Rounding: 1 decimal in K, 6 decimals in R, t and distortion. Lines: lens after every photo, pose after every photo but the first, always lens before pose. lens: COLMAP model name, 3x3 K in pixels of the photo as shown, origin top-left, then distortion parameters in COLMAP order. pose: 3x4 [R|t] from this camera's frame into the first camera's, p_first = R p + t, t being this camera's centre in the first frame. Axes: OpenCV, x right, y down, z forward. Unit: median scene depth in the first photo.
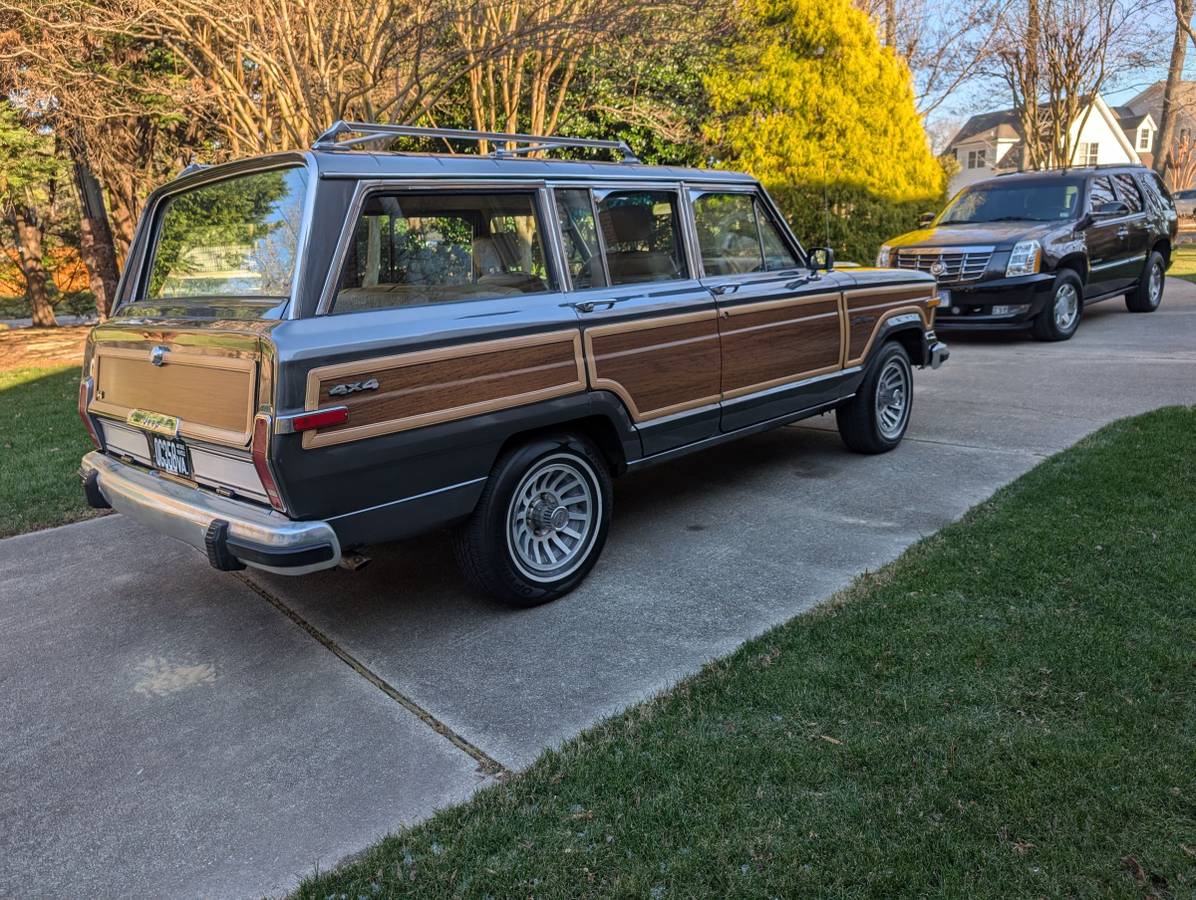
lens RADIAL K [[867.6, 0, 598.0], [0, 867.6, 450.0], [0, 0, 1]] dist [0.007394, 0.000512]
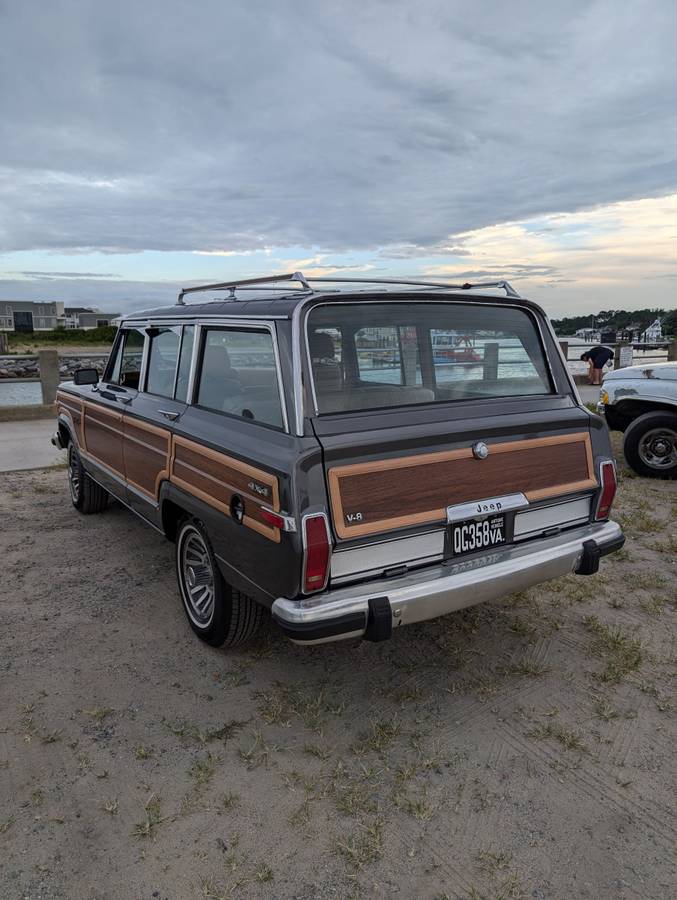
lens RADIAL K [[652.9, 0, 345.4], [0, 652.9, 434.3], [0, 0, 1]] dist [0.007394, 0.000512]
pose [[0.219899, -0.098356, 0.970552, -1.277782], [0.205599, 0.977230, 0.052450, -0.194507], [-0.953611, 0.188011, 0.235114, 0.877114]]
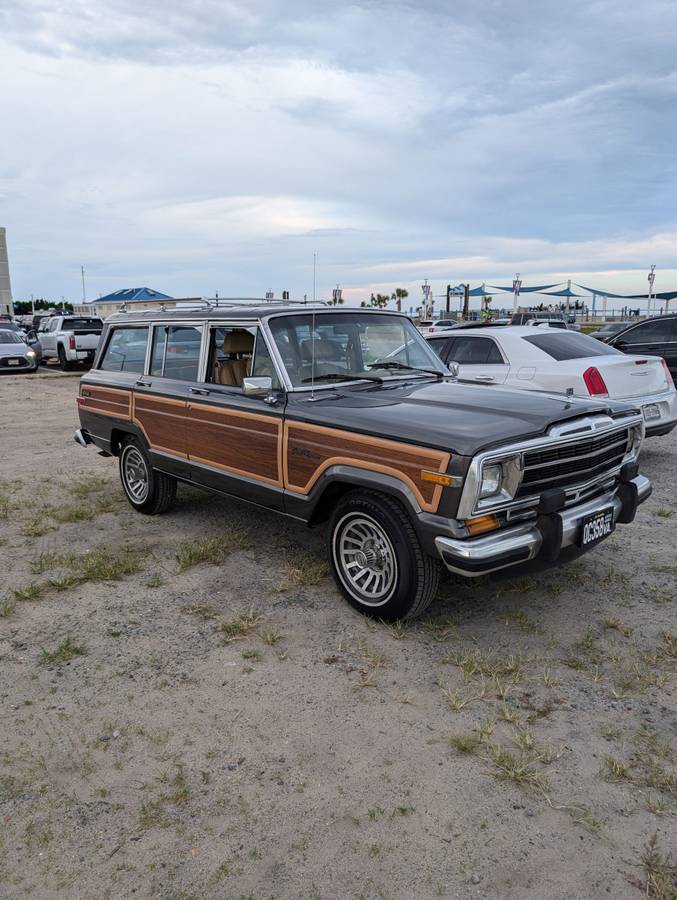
lens RADIAL K [[652.4, 0, 333.9], [0, 652.4, 420.5], [0, 0, 1]] dist [-0.003031, -0.001865]
pose [[-0.064451, 0.208048, -0.975993, 1.484328], [-0.210872, 0.953102, 0.217093, -0.511649], [0.975387, 0.219801, -0.017557, 1.483498]]
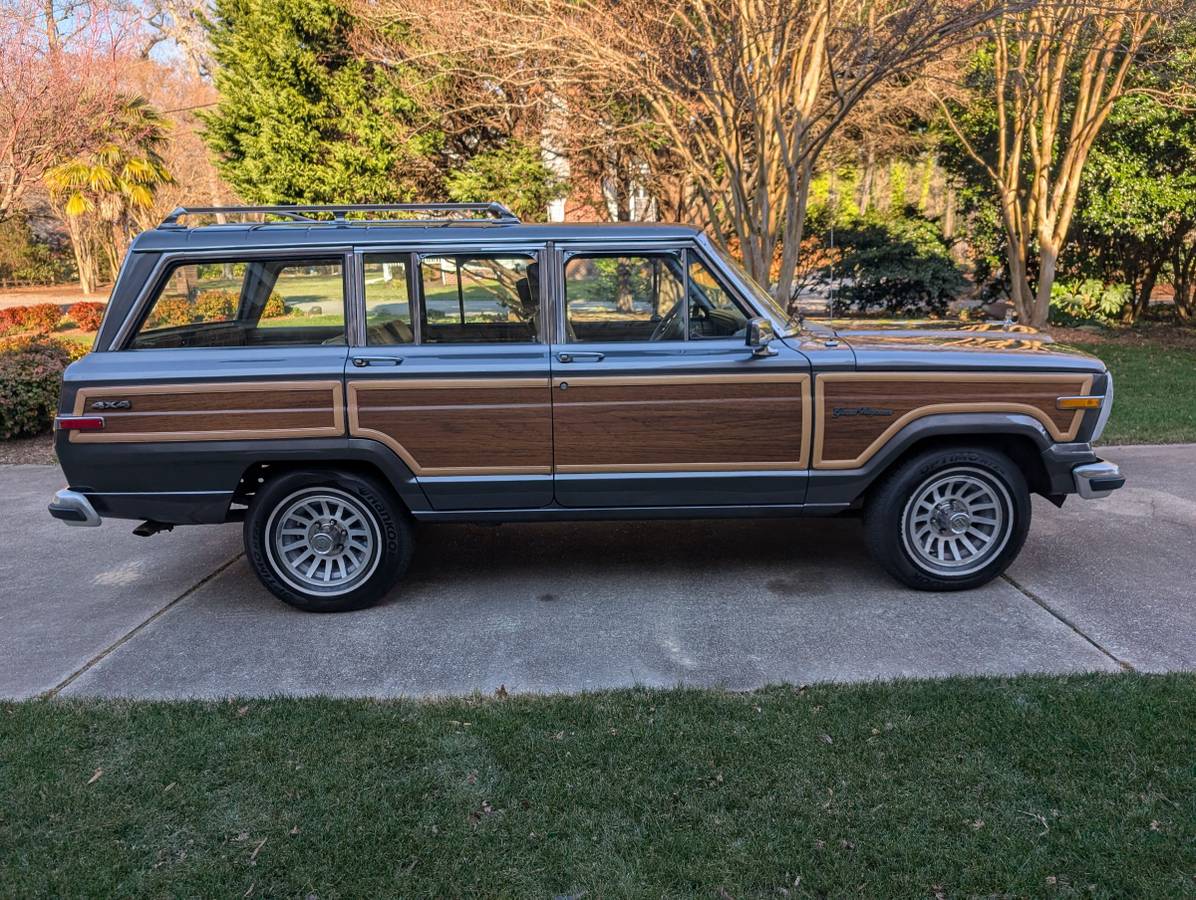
lens RADIAL K [[867.0, 0, 598.0], [0, 867.0, 450.0], [0, 0, 1]] dist [-0.003031, -0.001865]
pose [[0.715927, 0.185920, -0.672966, 0.951384], [-0.179273, 0.980527, 0.080172, -0.195523], [0.674767, 0.063247, 0.735316, 0.396430]]
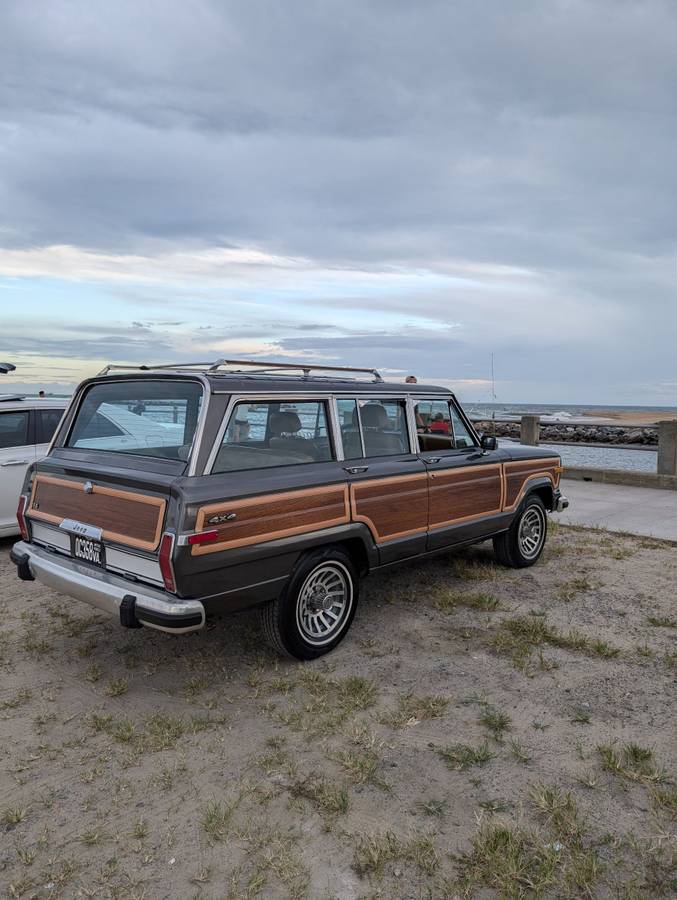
lens RADIAL K [[652.4, 0, 333.9], [0, 652.4, 420.5], [0, 0, 1]] dist [-0.003031, -0.001865]
pose [[0.997095, 0.065549, 0.038802, -0.099883], [-0.057263, 0.980946, -0.185649, -0.028315], [-0.050232, 0.182888, 0.981850, -0.214268]]
